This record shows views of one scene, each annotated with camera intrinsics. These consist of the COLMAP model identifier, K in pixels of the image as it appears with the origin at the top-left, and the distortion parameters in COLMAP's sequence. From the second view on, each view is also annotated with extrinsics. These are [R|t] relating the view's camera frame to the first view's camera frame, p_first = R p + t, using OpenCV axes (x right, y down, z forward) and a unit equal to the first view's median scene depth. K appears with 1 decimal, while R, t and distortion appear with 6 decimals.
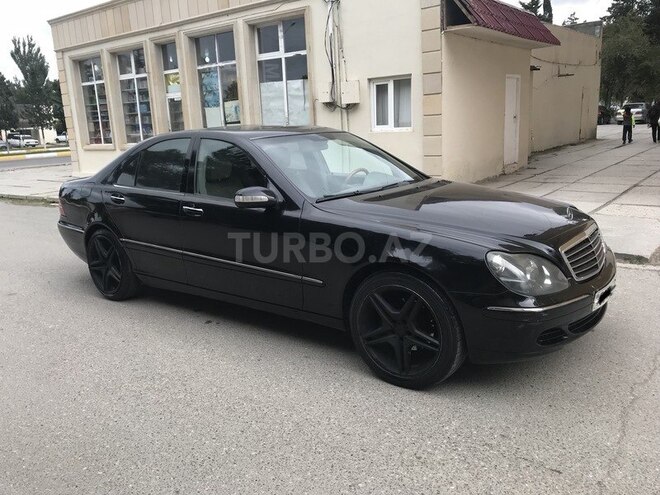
lens RADIAL K [[540.0, 0, 330.0], [0, 540.0, 247.5], [0, 0, 1]] dist [0.005049, -0.001430]
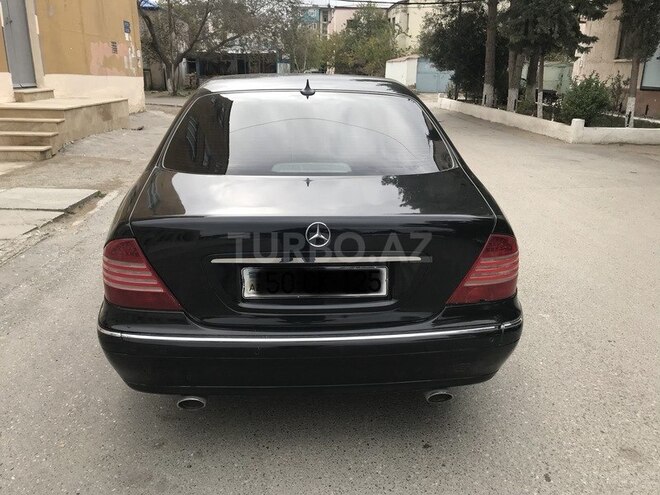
lens RADIAL K [[540.0, 0, 330.0], [0, 540.0, 247.5], [0, 0, 1]] dist [0.005049, -0.001430]
pose [[-0.655511, -0.204125, 0.727076, -0.416145], [0.189467, 0.887531, 0.419990, -0.167052], [-0.731032, 0.413065, -0.543111, 0.781903]]
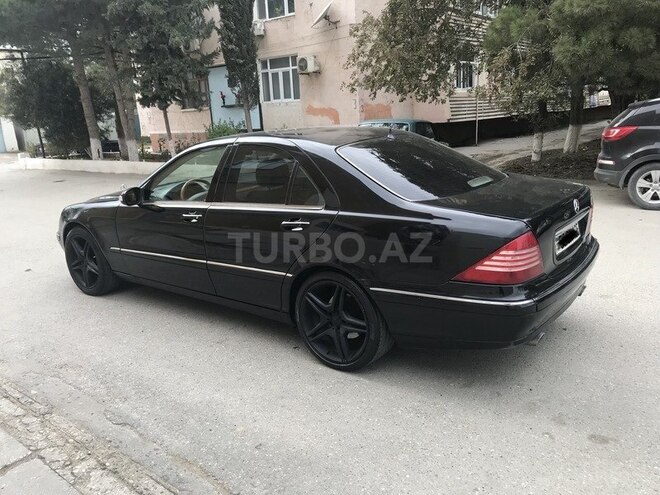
lens RADIAL K [[540.0, 0, 330.0], [0, 540.0, 247.5], [0, 0, 1]] dist [0.005049, -0.001430]
pose [[-0.995884, 0.087347, 0.024181, -0.109832], [0.088654, 0.883402, 0.460153, -0.240750], [0.018831, 0.460403, -0.887510, 0.998123]]
